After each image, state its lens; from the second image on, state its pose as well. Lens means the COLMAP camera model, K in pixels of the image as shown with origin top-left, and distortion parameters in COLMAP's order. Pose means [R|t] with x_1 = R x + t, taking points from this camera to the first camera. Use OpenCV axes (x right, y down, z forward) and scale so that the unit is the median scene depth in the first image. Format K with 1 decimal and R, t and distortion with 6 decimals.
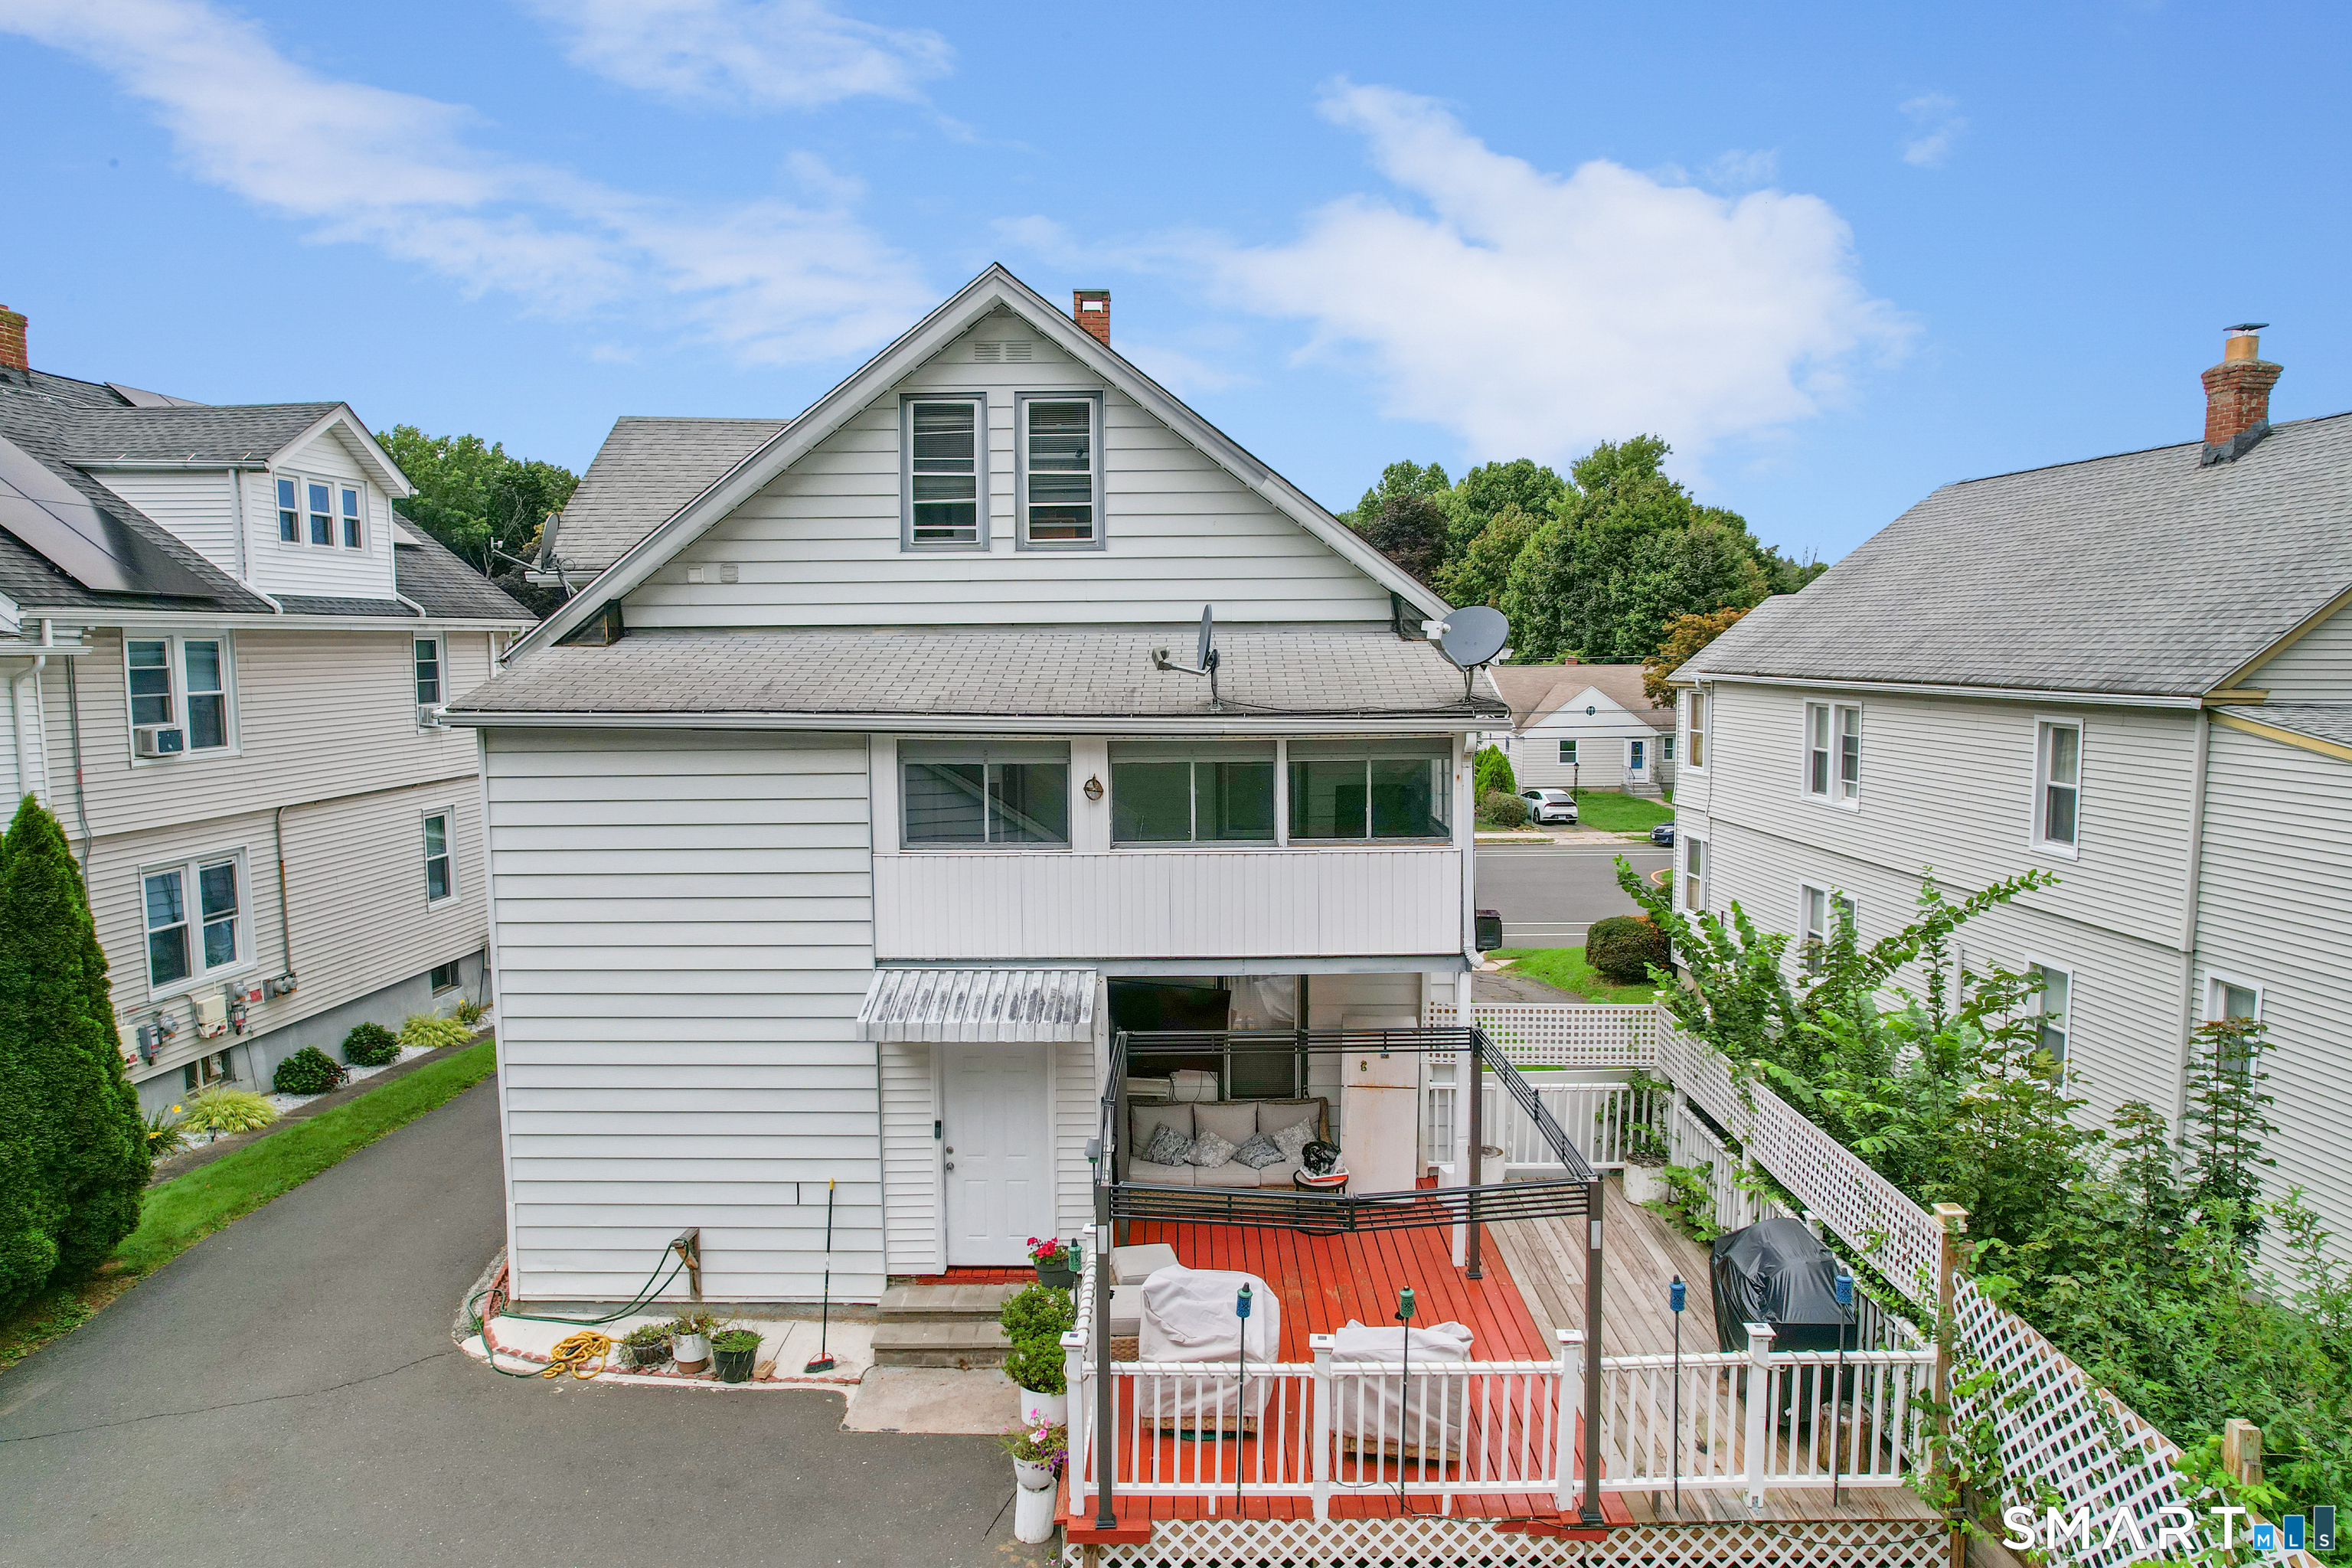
lens RADIAL K [[1505.6, 0, 1186.1], [0, 1505.6, 794.1], [0, 0, 1]] dist [-0.076004, 0.071840]
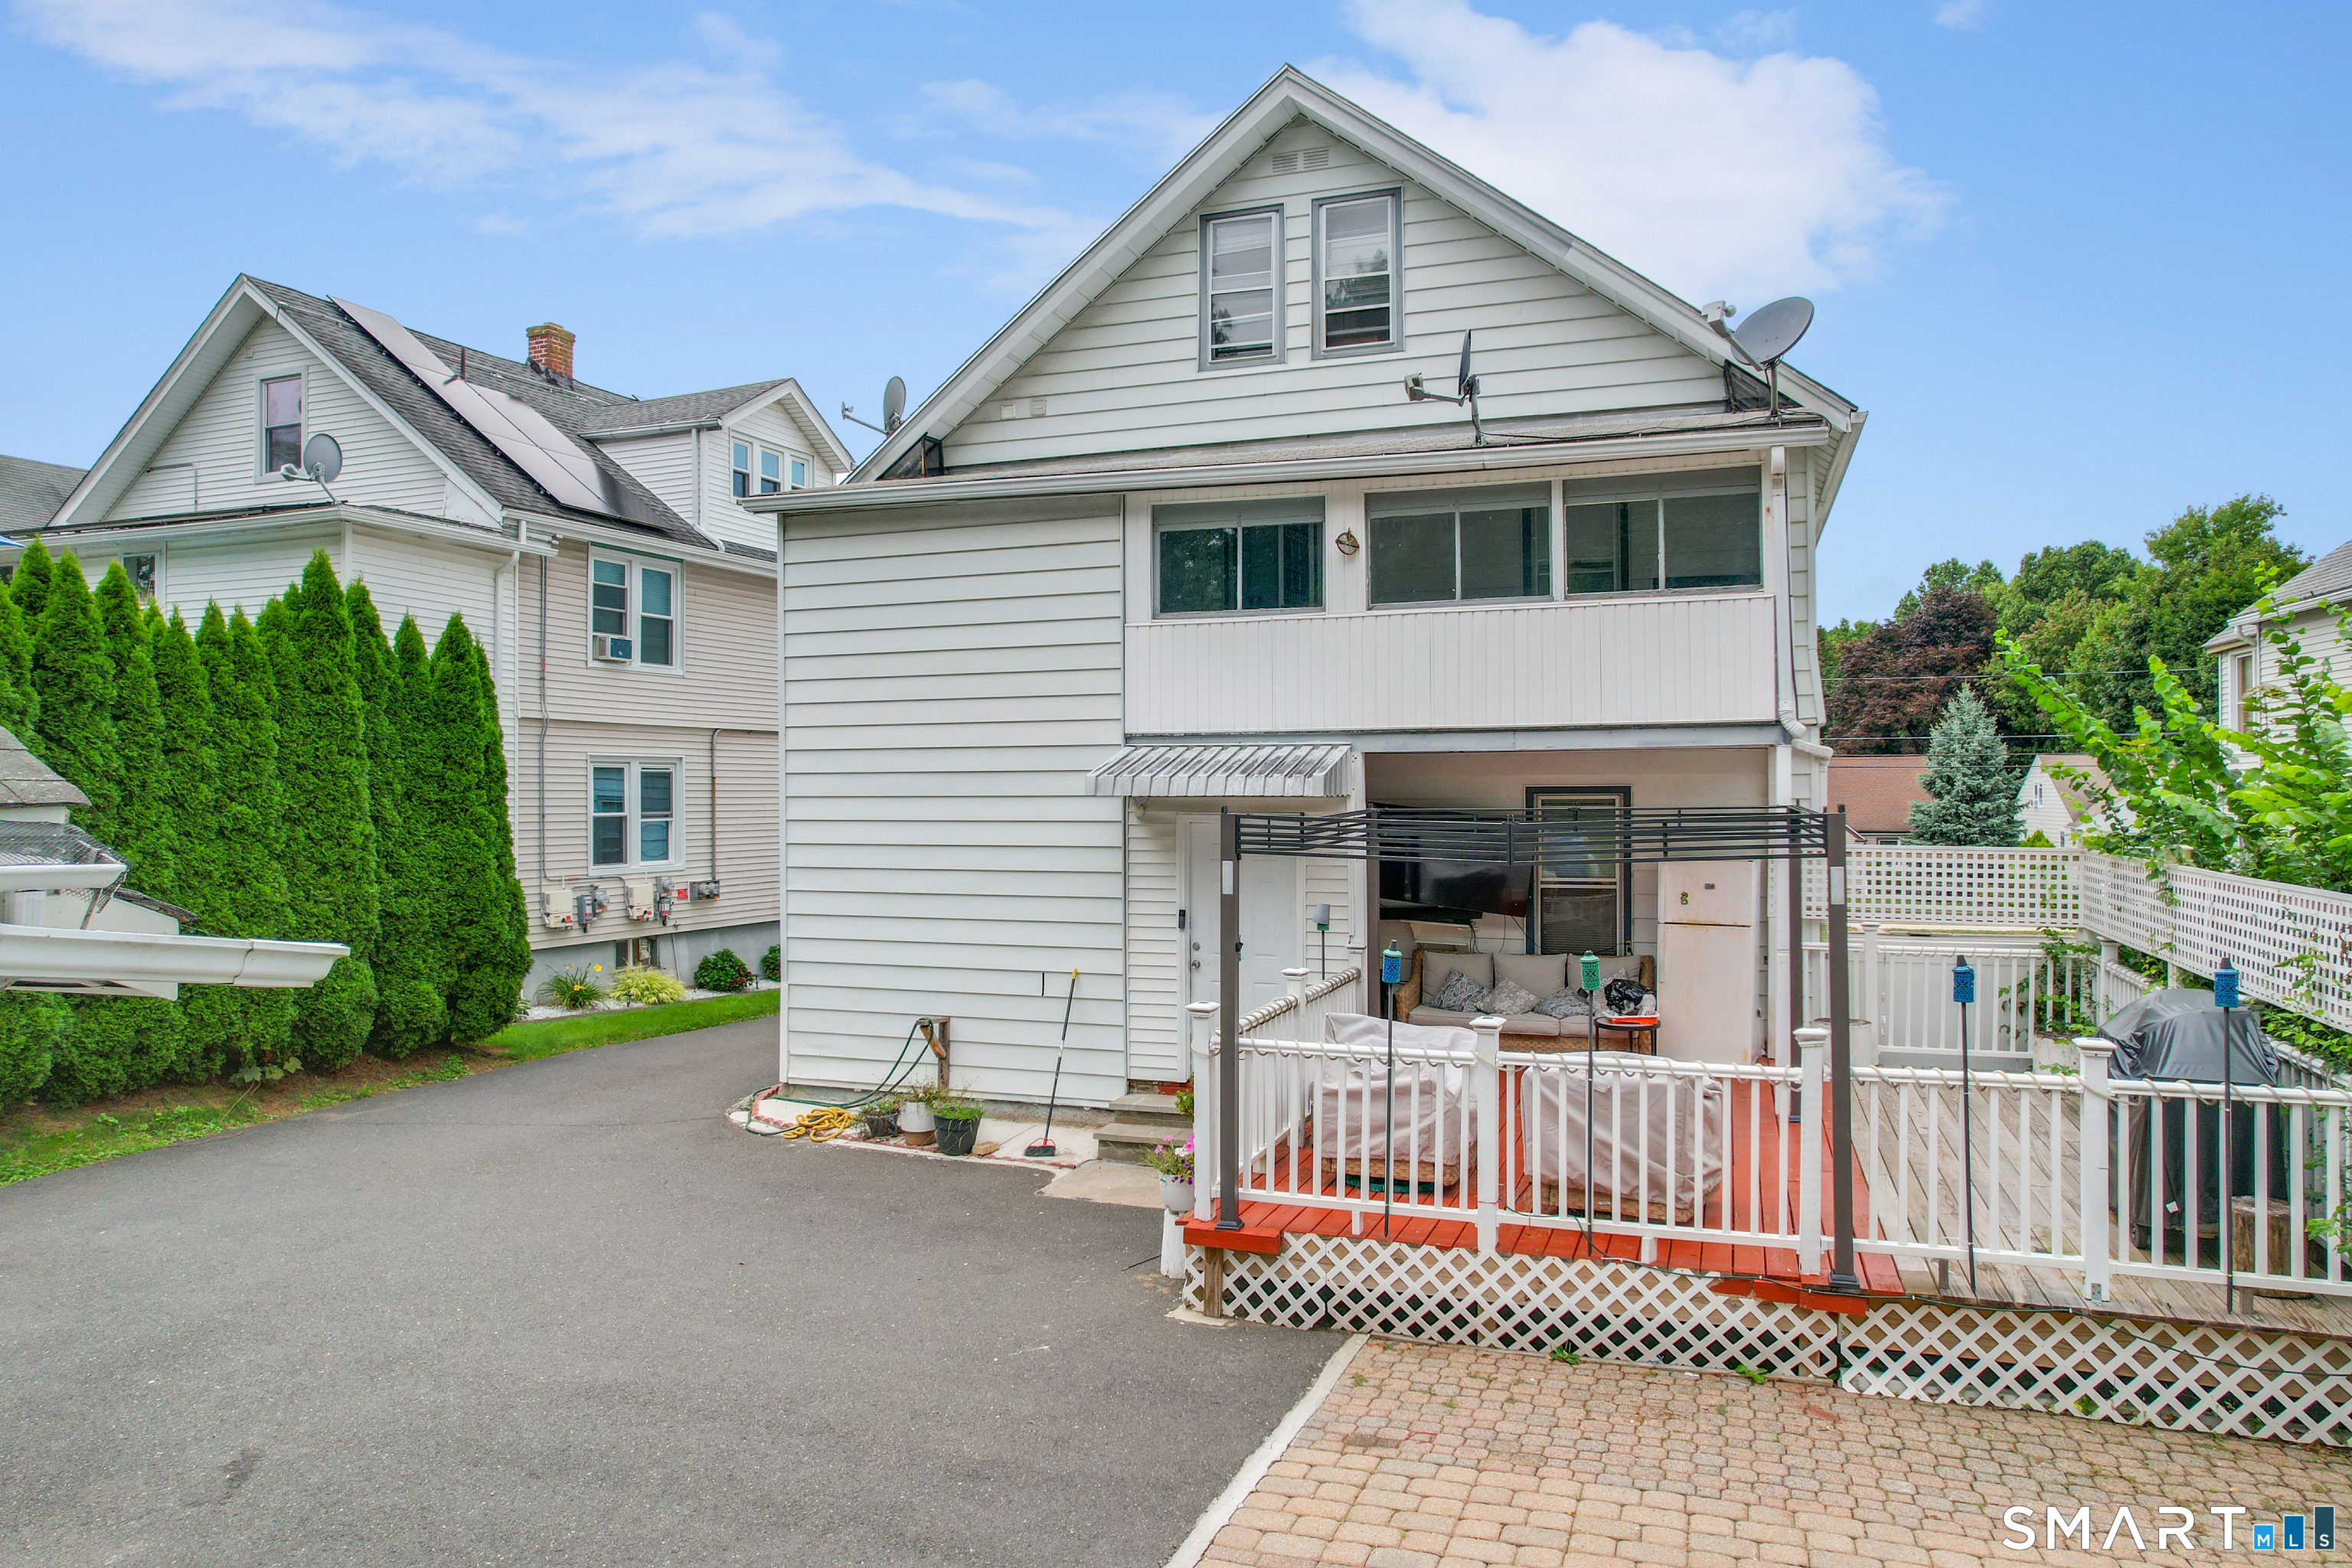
lens RADIAL K [[1505.6, 0, 1186.1], [0, 1505.6, 794.1], [0, 0, 1]] dist [-0.076004, 0.071840]
pose [[0.941411, 0.003026, -0.337248, 0.137218], [-0.036133, 0.995109, -0.091934, 0.209133], [0.335320, 0.098733, 0.936916, 0.103412]]
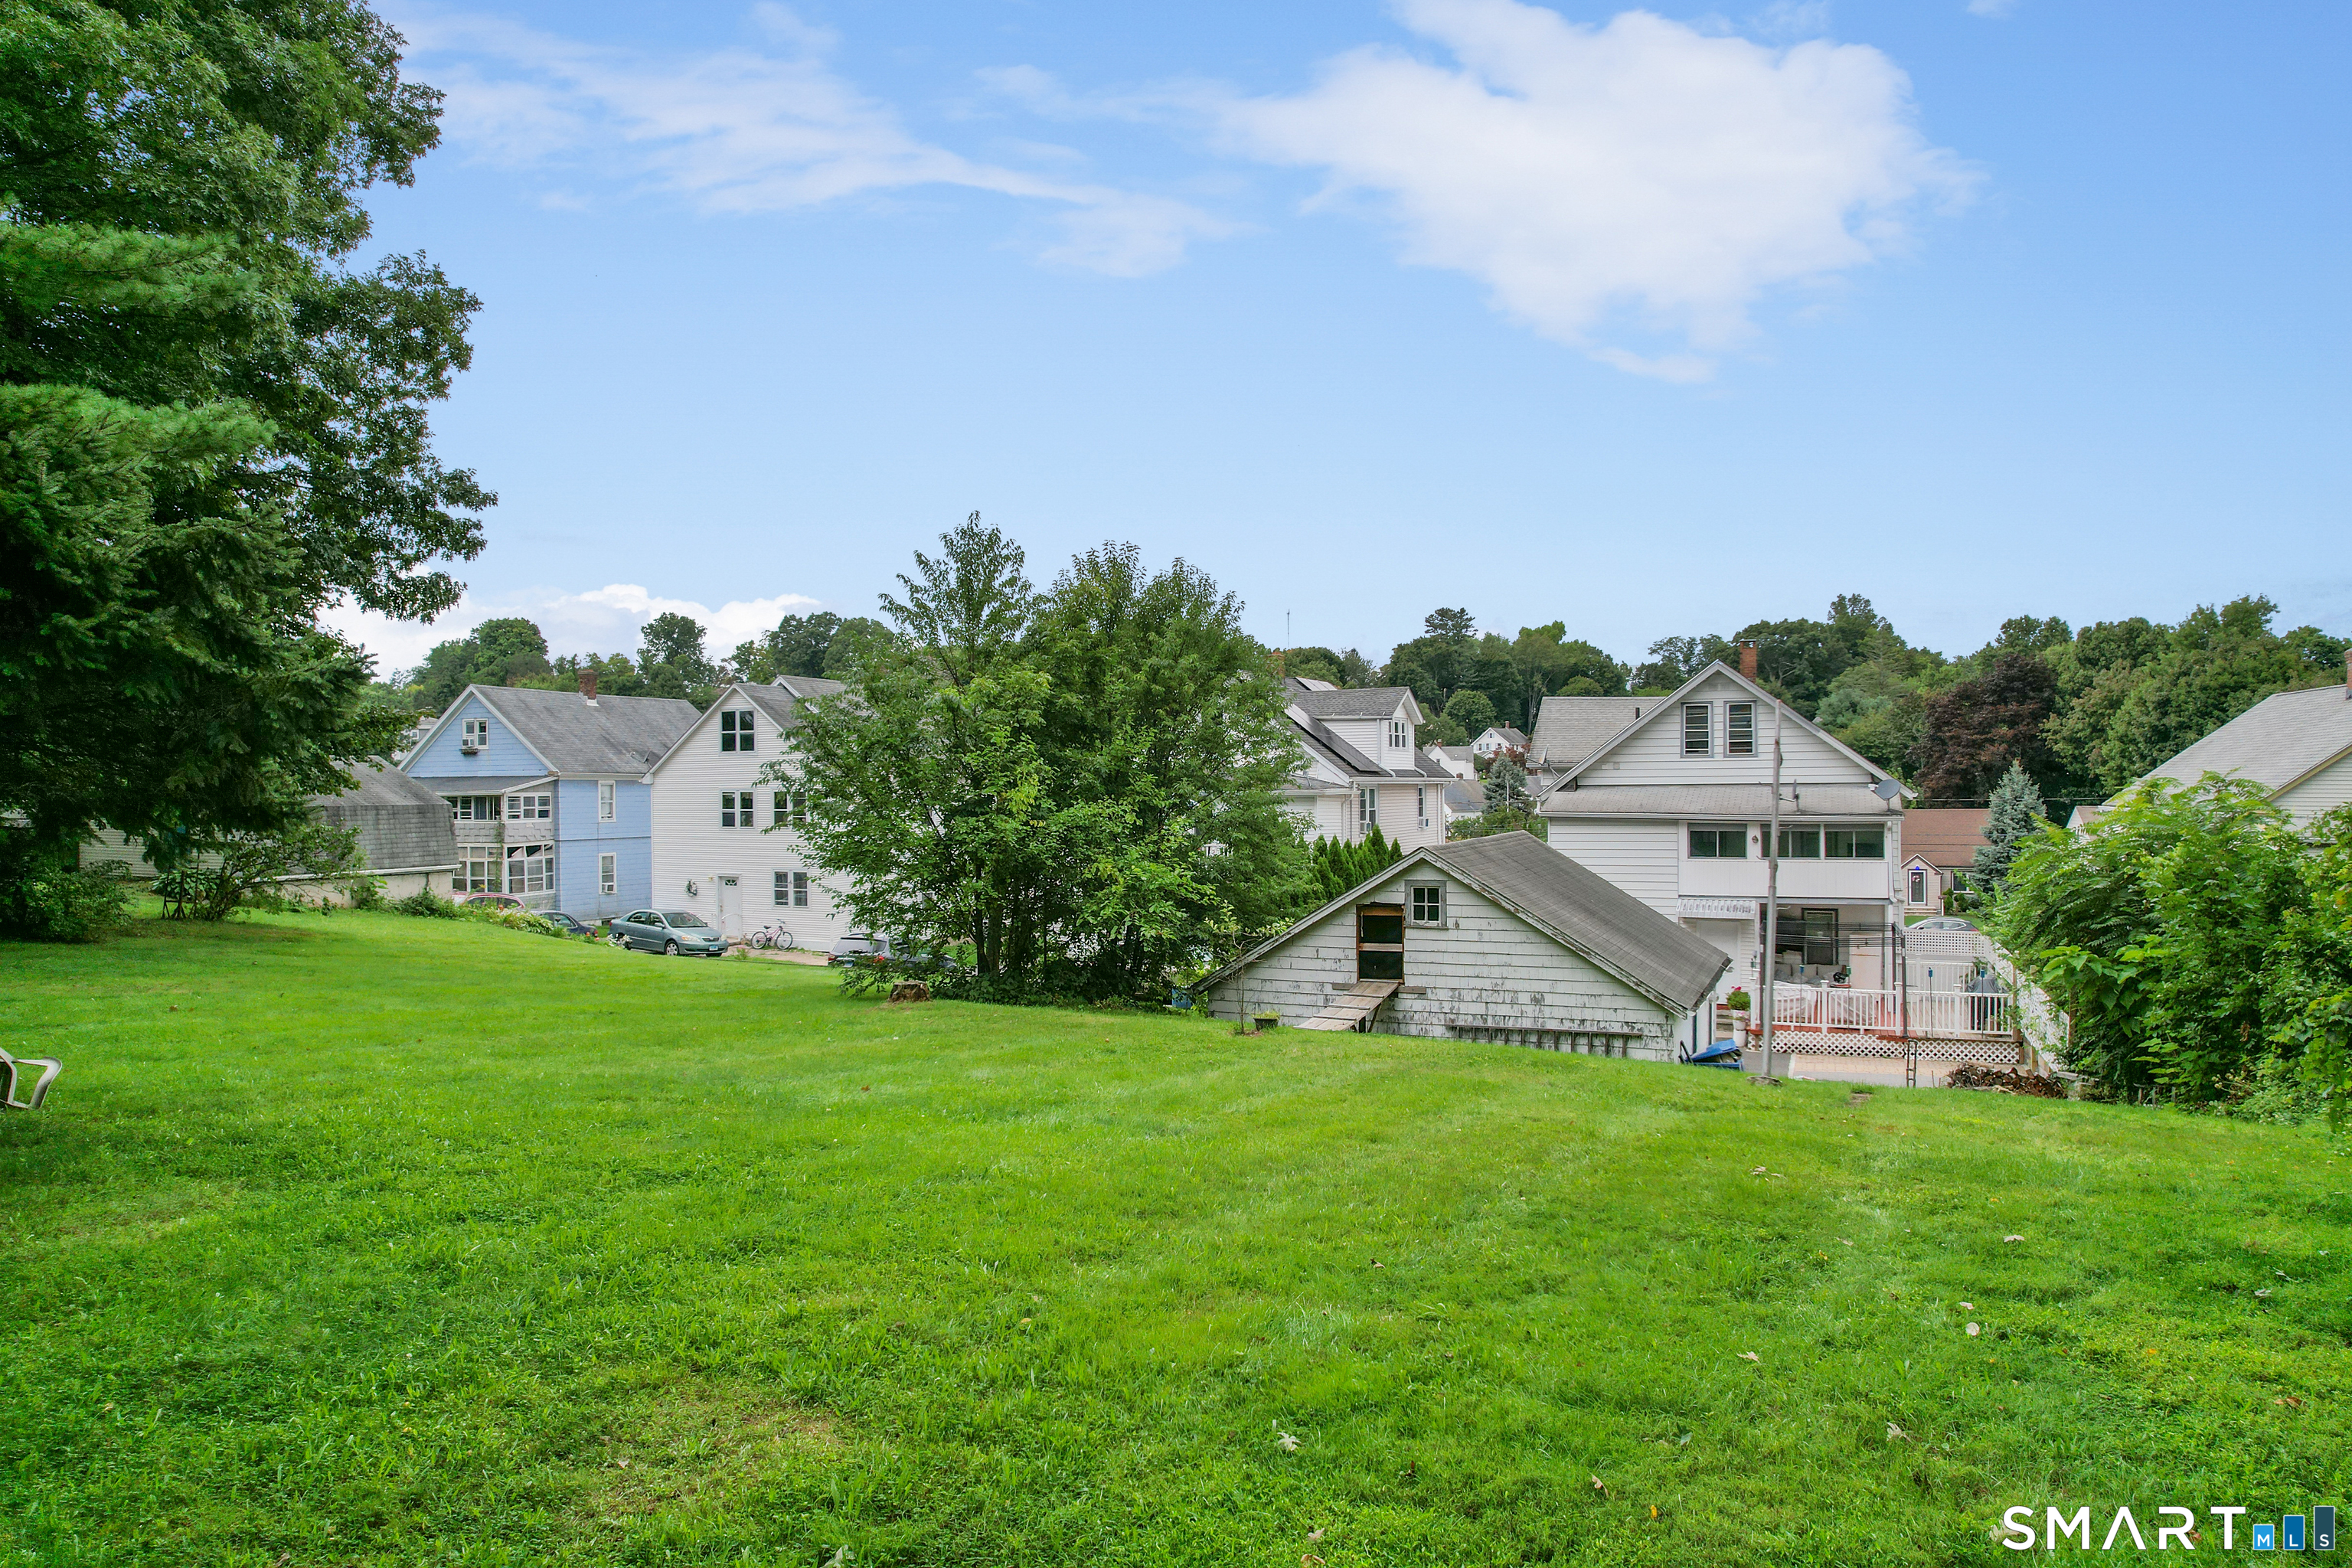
lens RADIAL K [[1505.6, 0, 1186.1], [0, 1505.6, 794.1], [0, 0, 1]] dist [-0.076004, 0.071840]
pose [[0.922557, 0.000971, -0.385859, 0.034795], [-0.037695, 0.995441, -0.087620, 0.186428], [0.384015, 0.095380, 0.918388, -1.935303]]
